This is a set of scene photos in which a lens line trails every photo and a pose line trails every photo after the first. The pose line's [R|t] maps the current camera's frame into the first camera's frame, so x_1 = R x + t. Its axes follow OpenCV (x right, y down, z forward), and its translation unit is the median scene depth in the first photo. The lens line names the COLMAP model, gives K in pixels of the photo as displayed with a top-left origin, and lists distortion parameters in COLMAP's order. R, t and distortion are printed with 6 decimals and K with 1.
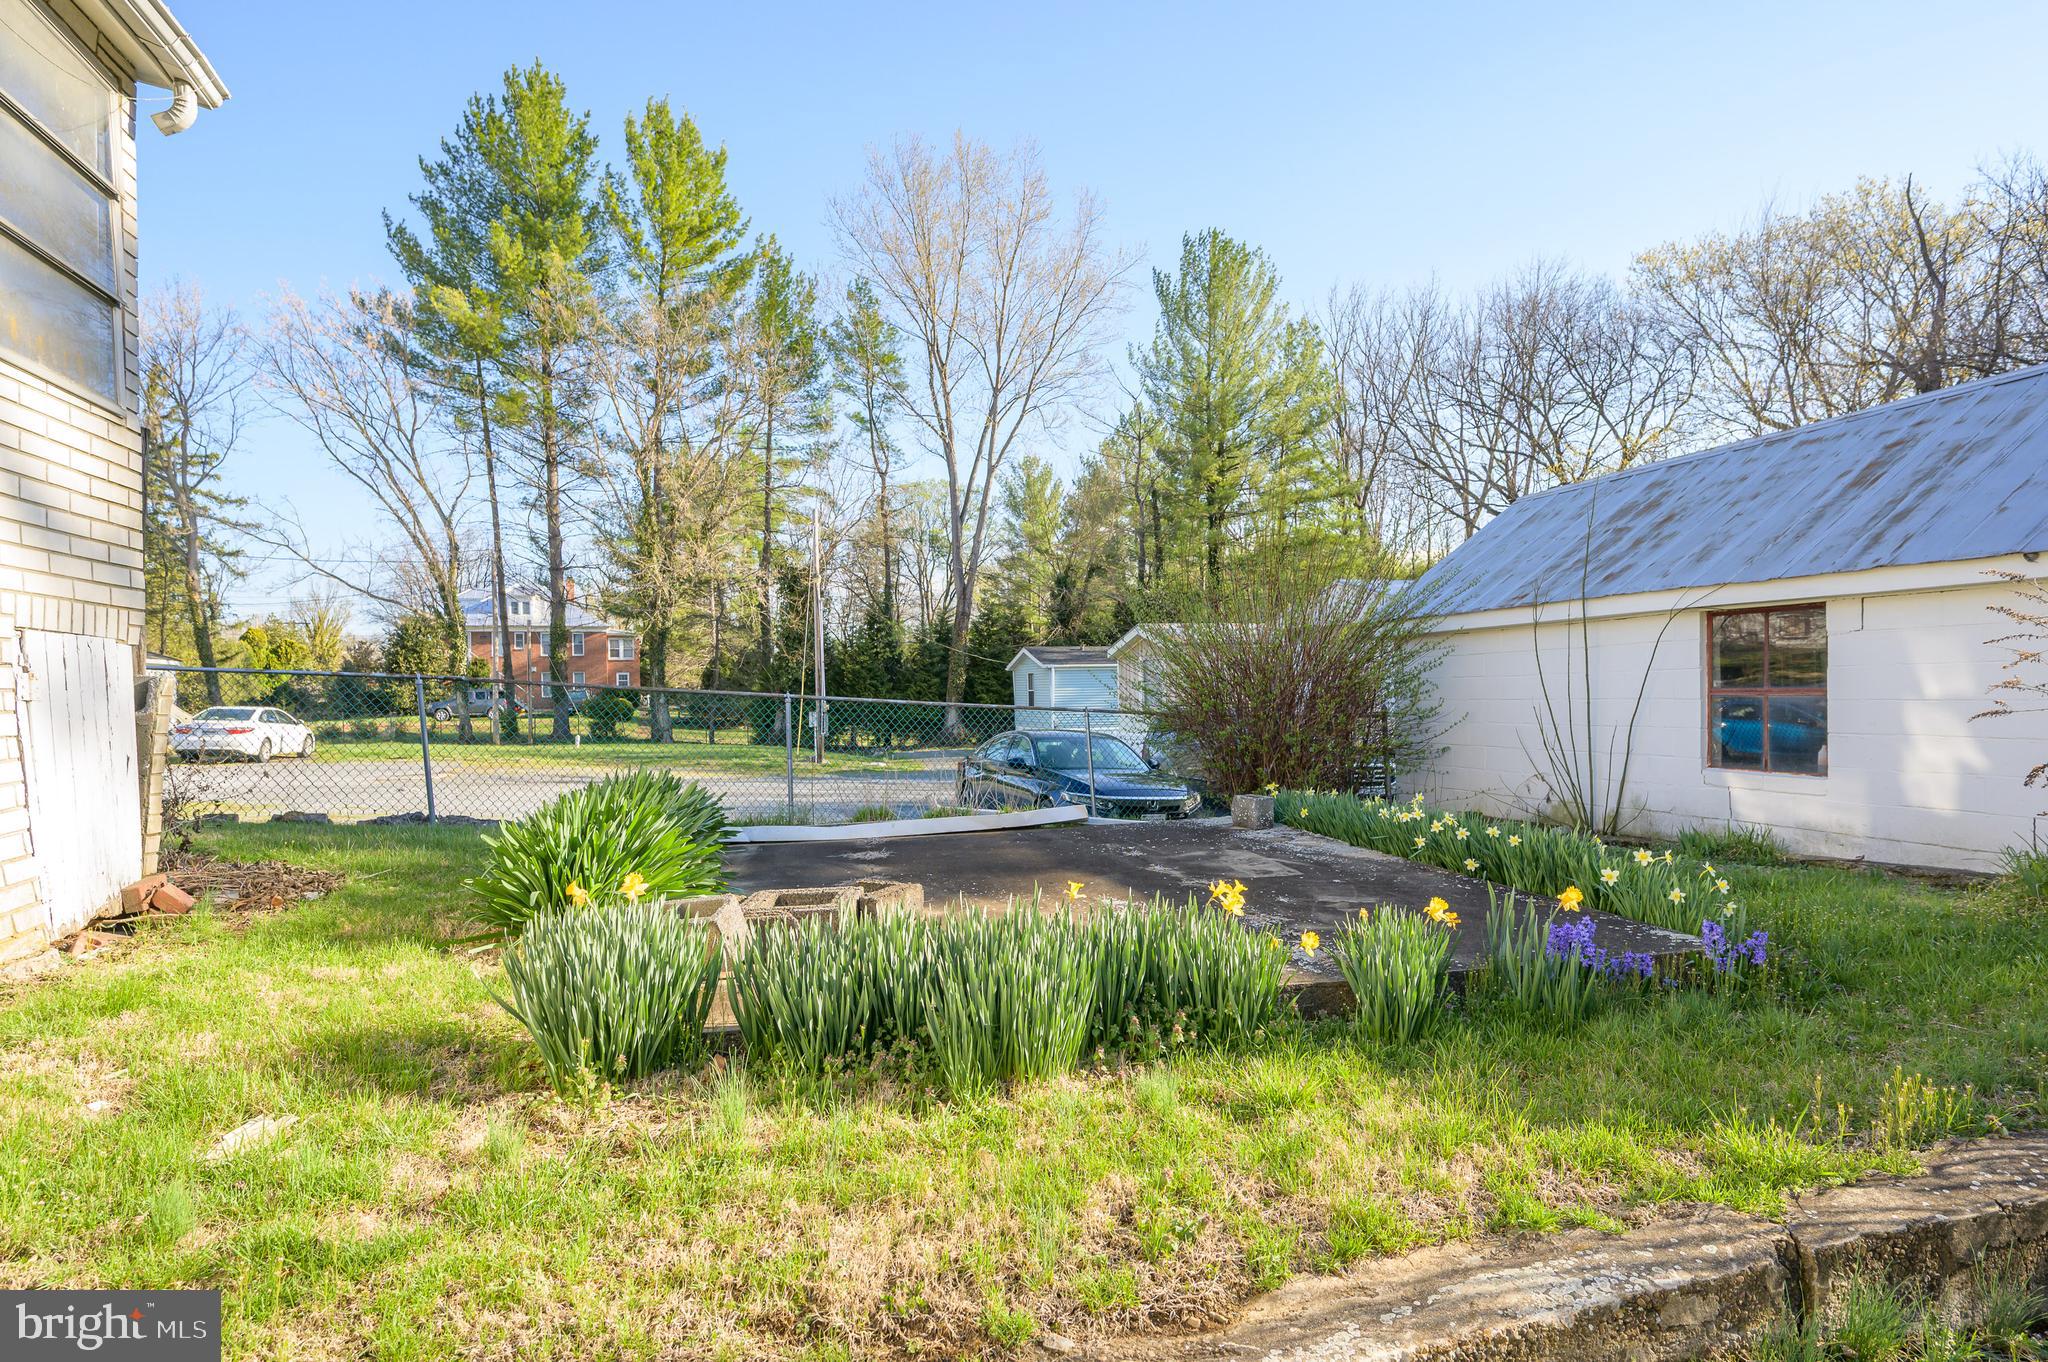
lens RADIAL K [[1041.0, 0, 1000.0], [0, 1041.0, 704.6], [0, 0, 1]] dist [-0.005498, 0.001052]
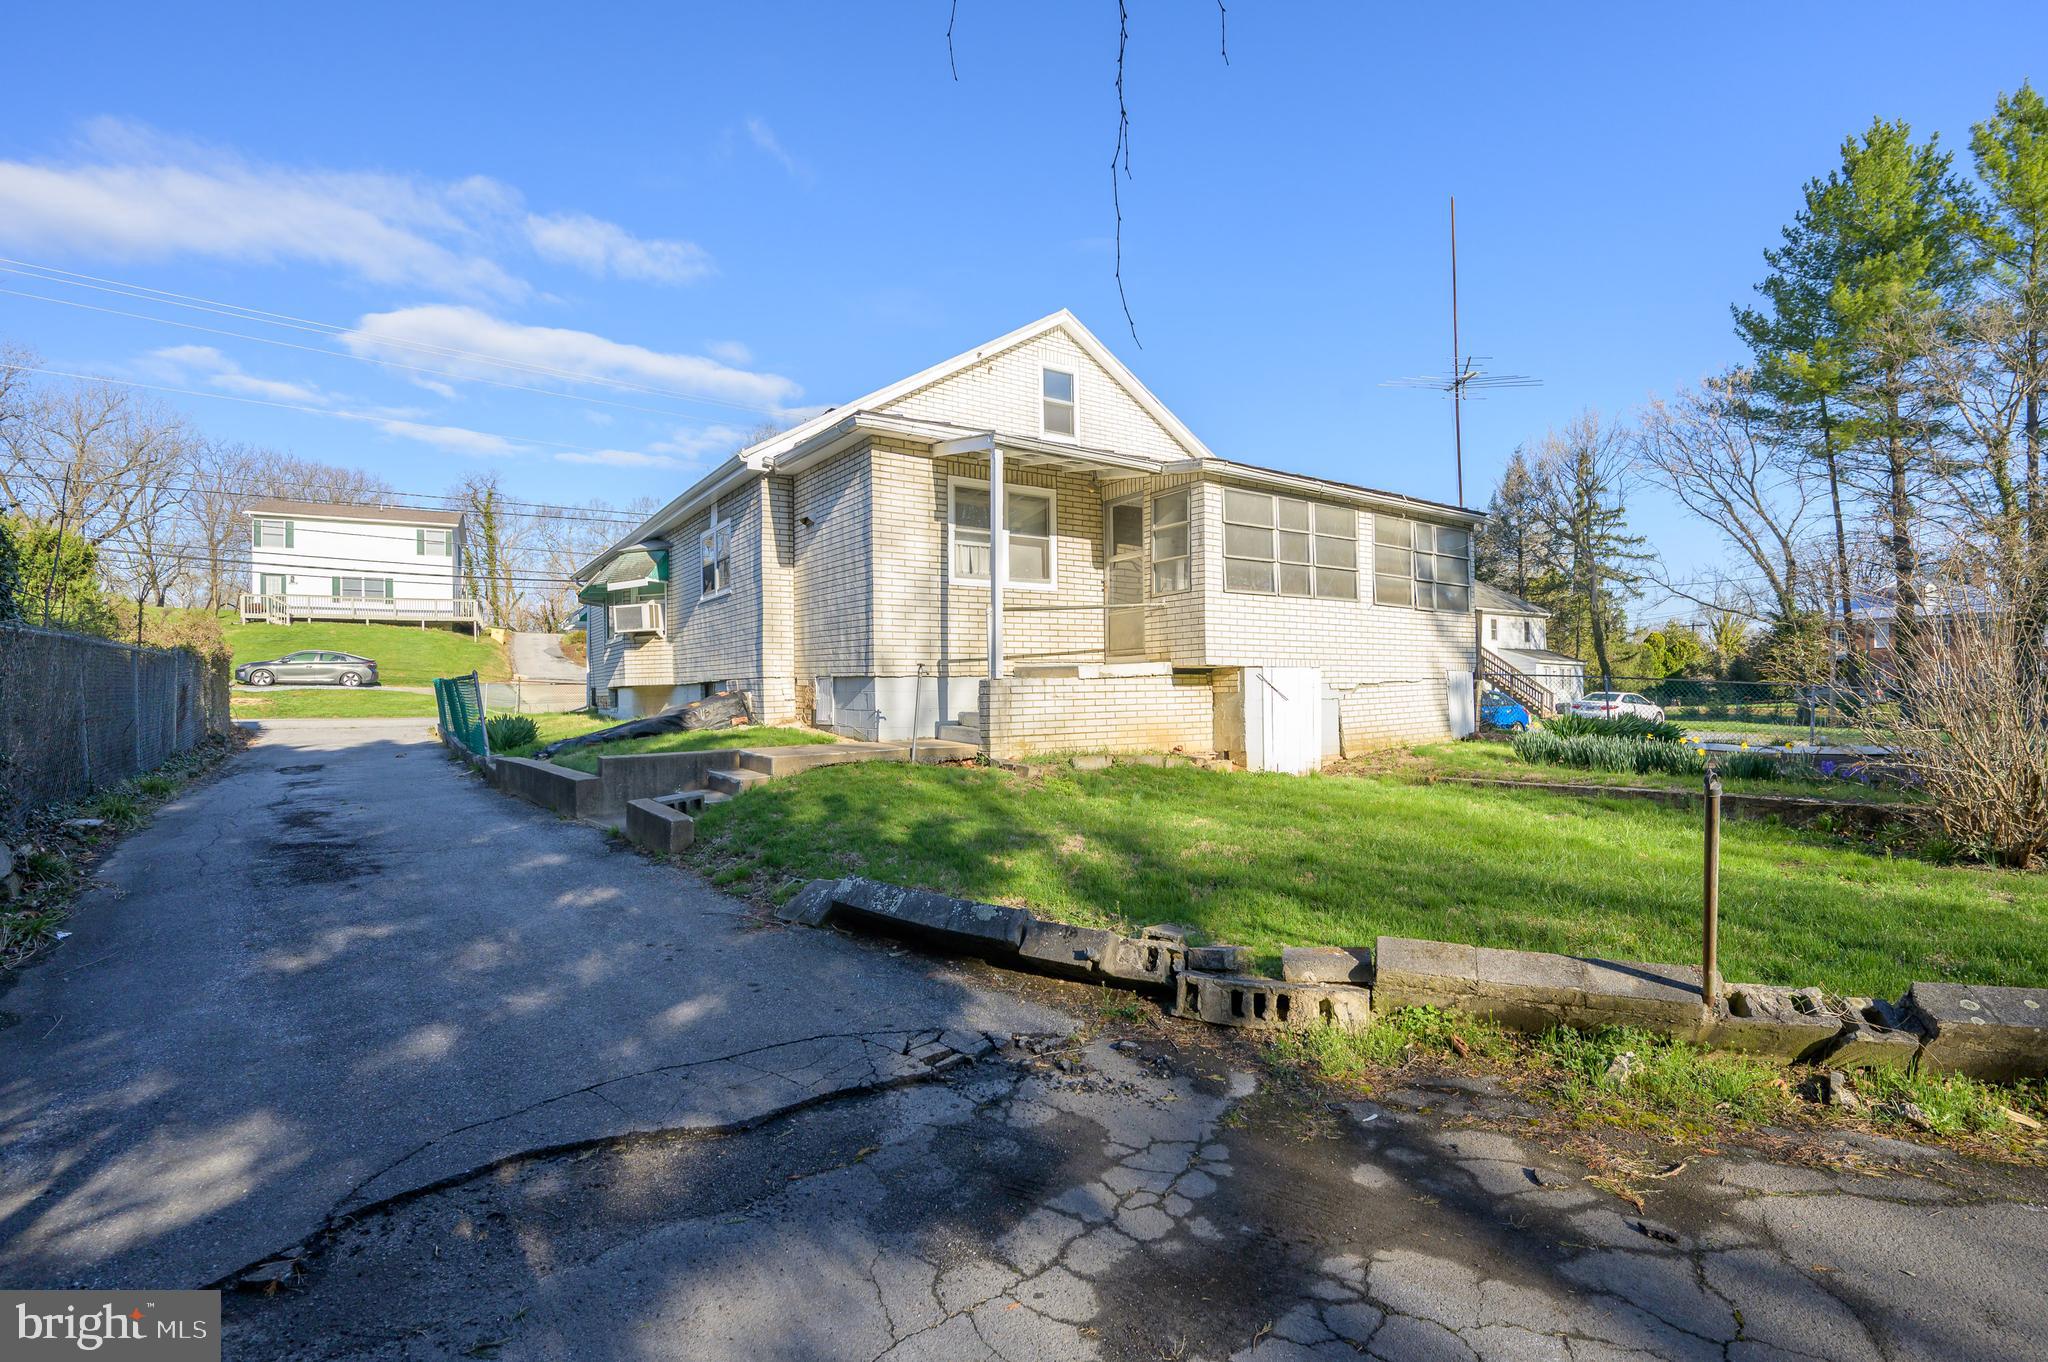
lens RADIAL K [[919.9, 0, 1025.8], [0, 919.9, 683.9], [0, 0, 1]] dist [-0.006999, 0.000705]
pose [[0.316632, -0.000584, -0.948548, 0.179688], [-0.008634, 0.999957, -0.003498, 0.001254], [0.948509, 0.009298, 0.316613, -0.159347]]
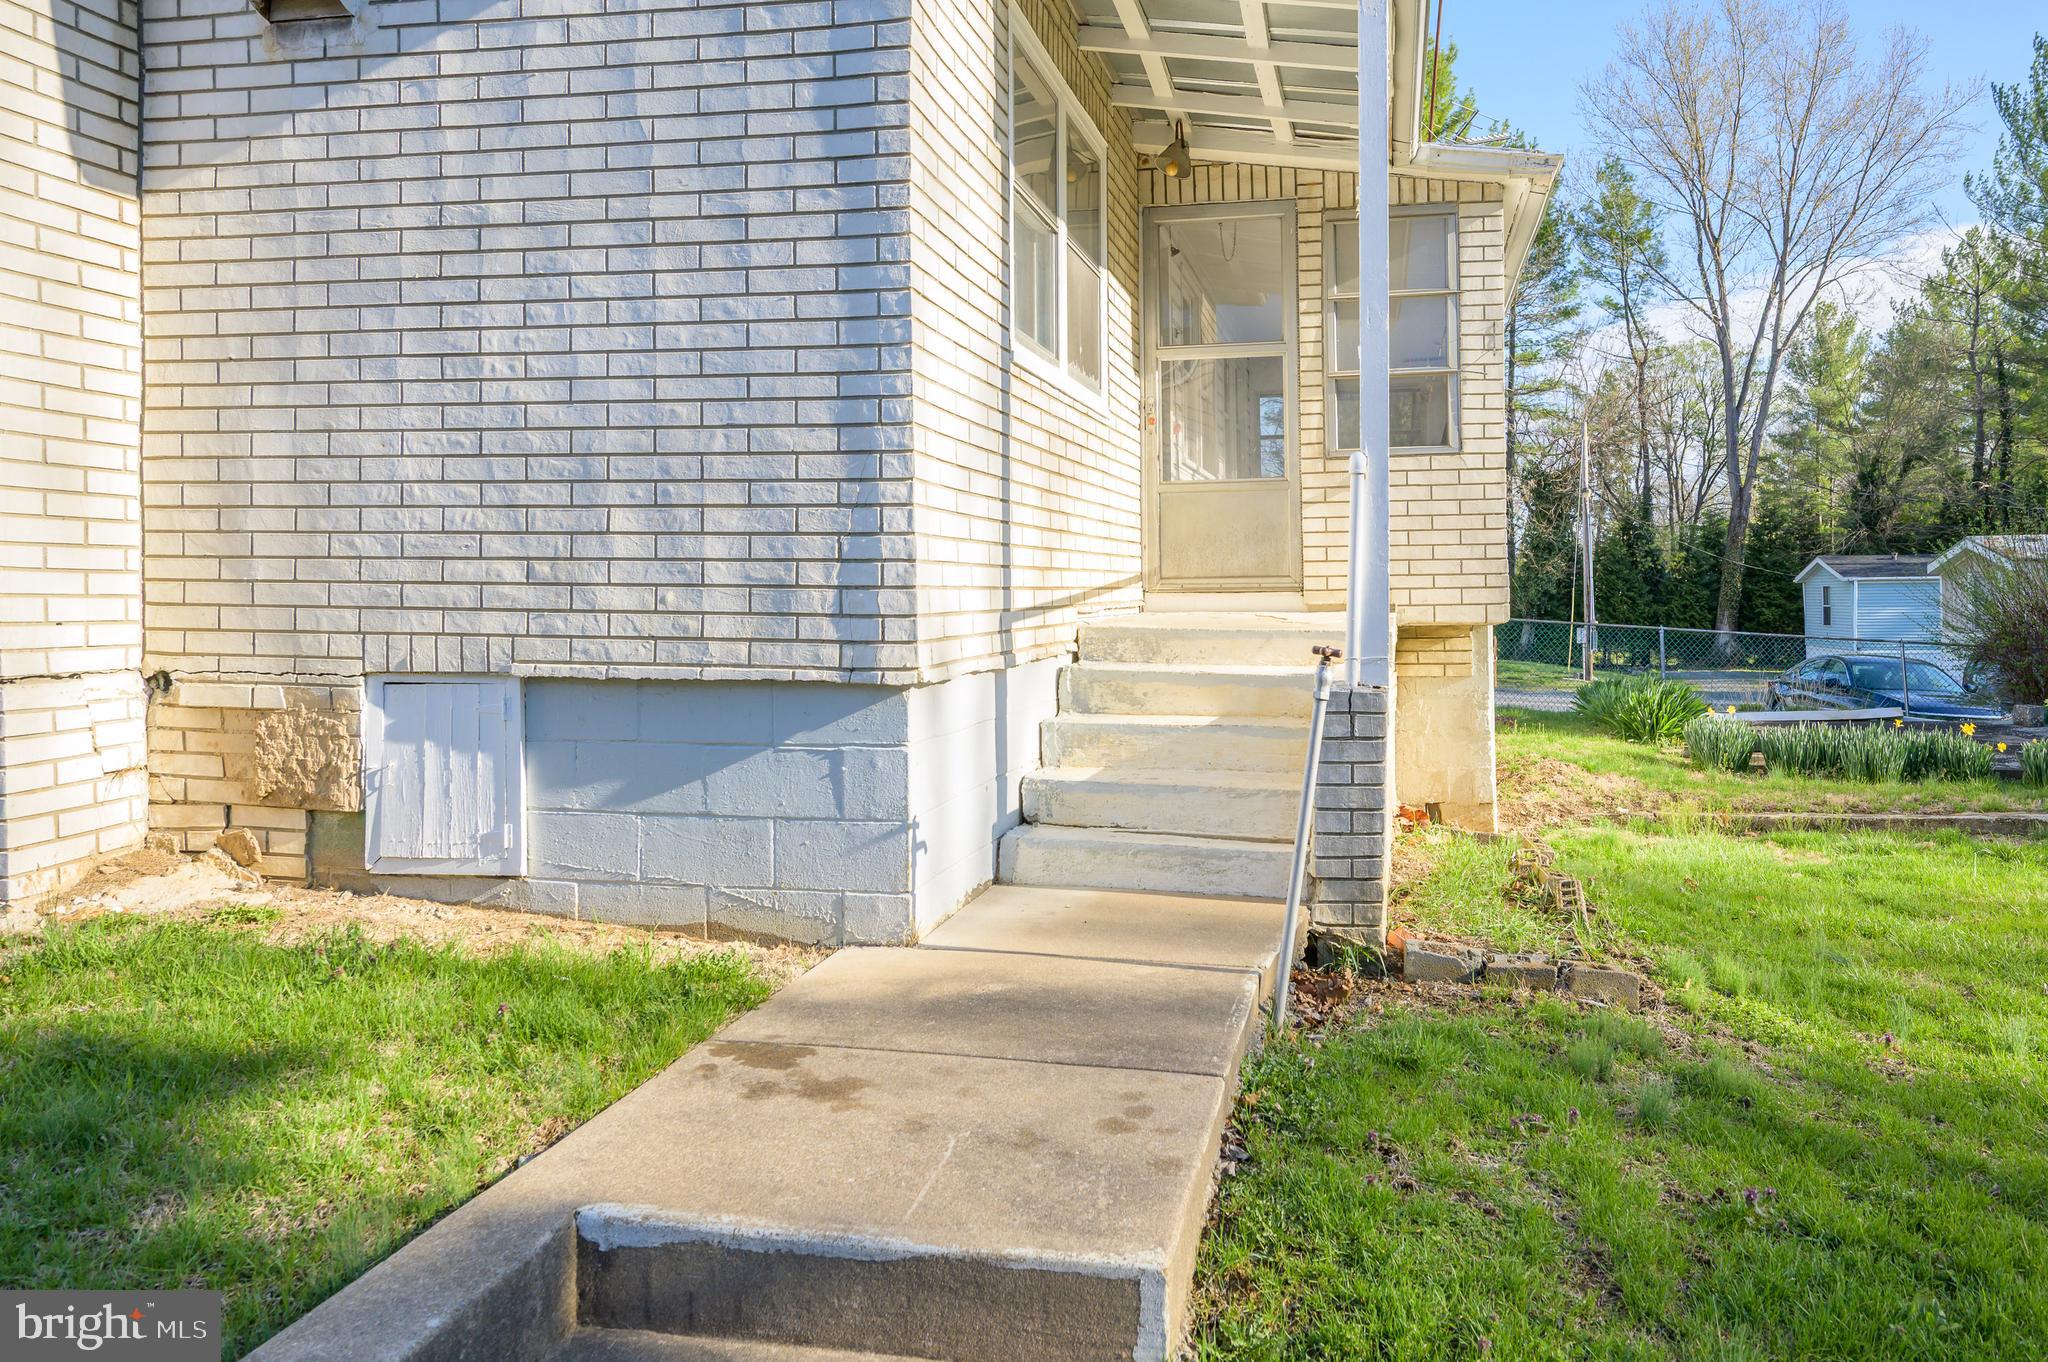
lens RADIAL K [[1281.3, 0, 1160.9], [0, 1281.3, 589.2], [0, 0, 1]] dist [0.002319, 0.002690]
pose [[0.904963, 0.002692, -0.425481, -0.016433], [-0.009572, 0.999856, -0.014033, -0.006696], [0.425382, 0.016772, 0.904859, -0.191019]]
